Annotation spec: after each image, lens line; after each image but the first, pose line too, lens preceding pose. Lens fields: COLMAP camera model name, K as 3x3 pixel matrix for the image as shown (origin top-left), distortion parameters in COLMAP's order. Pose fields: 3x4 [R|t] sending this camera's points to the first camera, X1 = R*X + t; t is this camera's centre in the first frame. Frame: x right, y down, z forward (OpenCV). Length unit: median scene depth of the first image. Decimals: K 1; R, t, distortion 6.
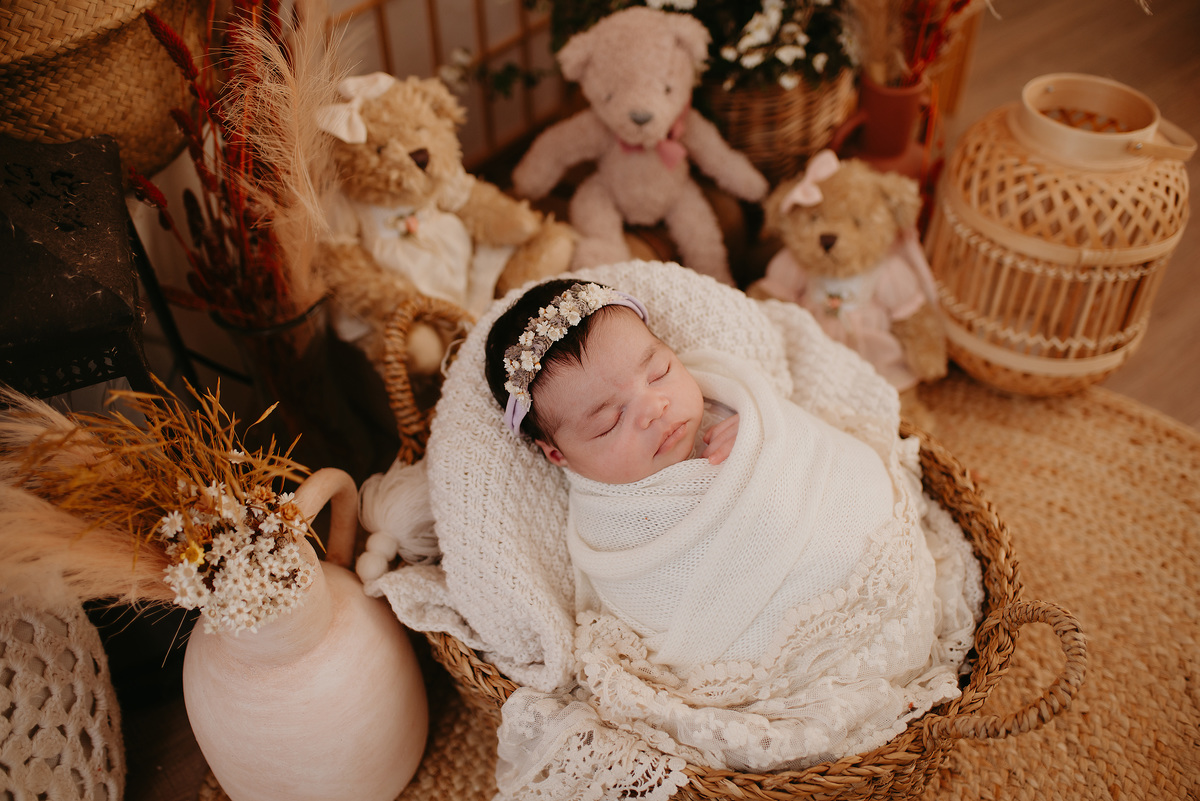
lens RADIAL K [[1255.2, 0, 596.0], [0, 1255.2, 403.2], [0, 0, 1]] dist [-0.044601, -0.009243]
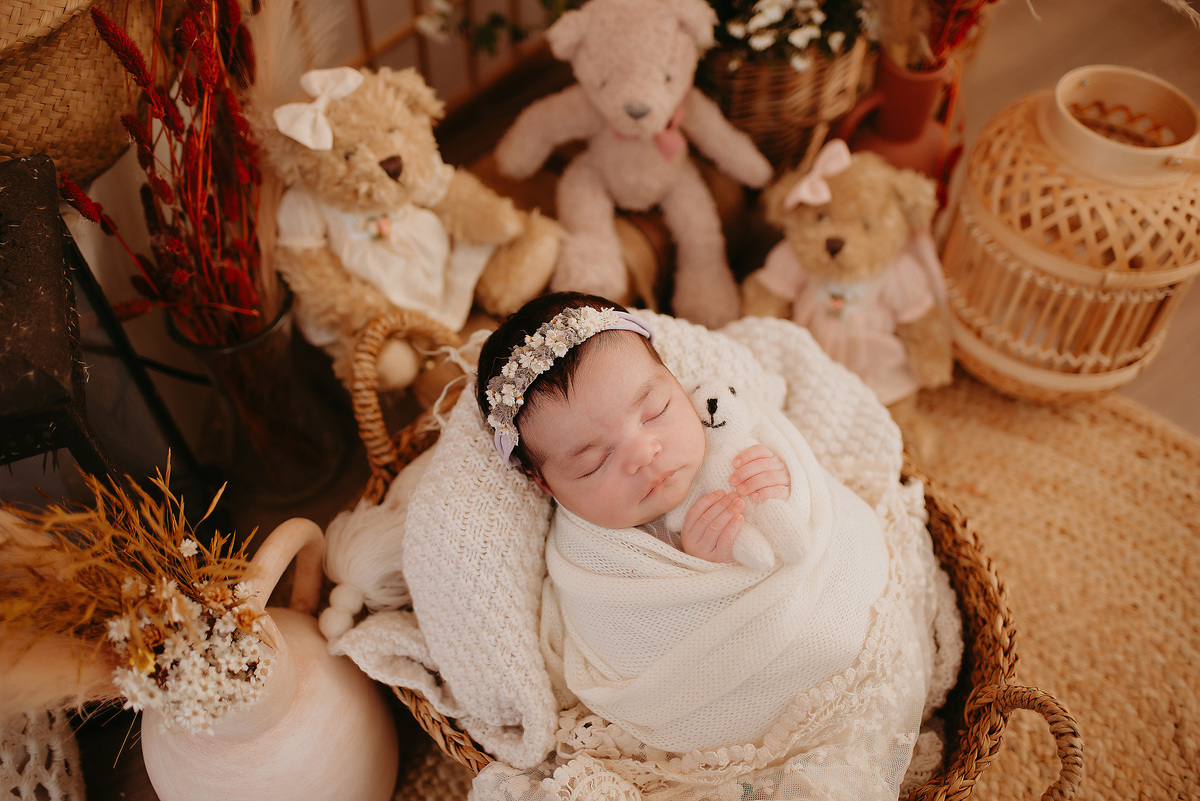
lens RADIAL K [[1250.4, 0, 598.9], [0, 1250.4, 407.2], [0, 0, 1]] dist [-0.051617, 0.021189]
pose [[0.999538, 0.025555, 0.016460, -0.001433], [-0.027697, 0.988785, 0.146752, -0.167350], [-0.012525, -0.147140, 0.989036, 0.083803]]
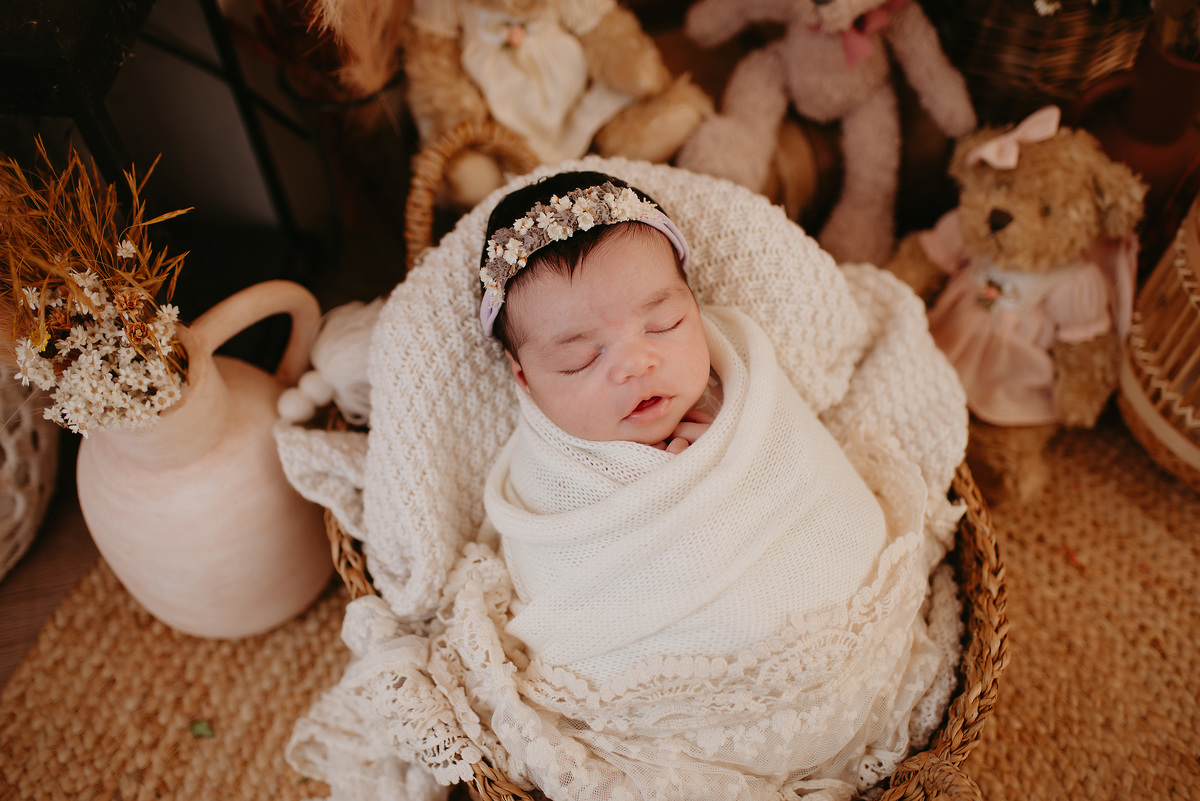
lens RADIAL K [[1246.7, 0, 594.4], [0, 1246.7, 387.6], [0, 0, 1]] dist [-0.070869, -0.001904]
pose [[0.893825, 0.378616, -0.240264, 0.217014], [-0.329143, 0.917840, 0.221889, -0.142663], [0.304535, -0.119249, 0.945007, 0.207382]]
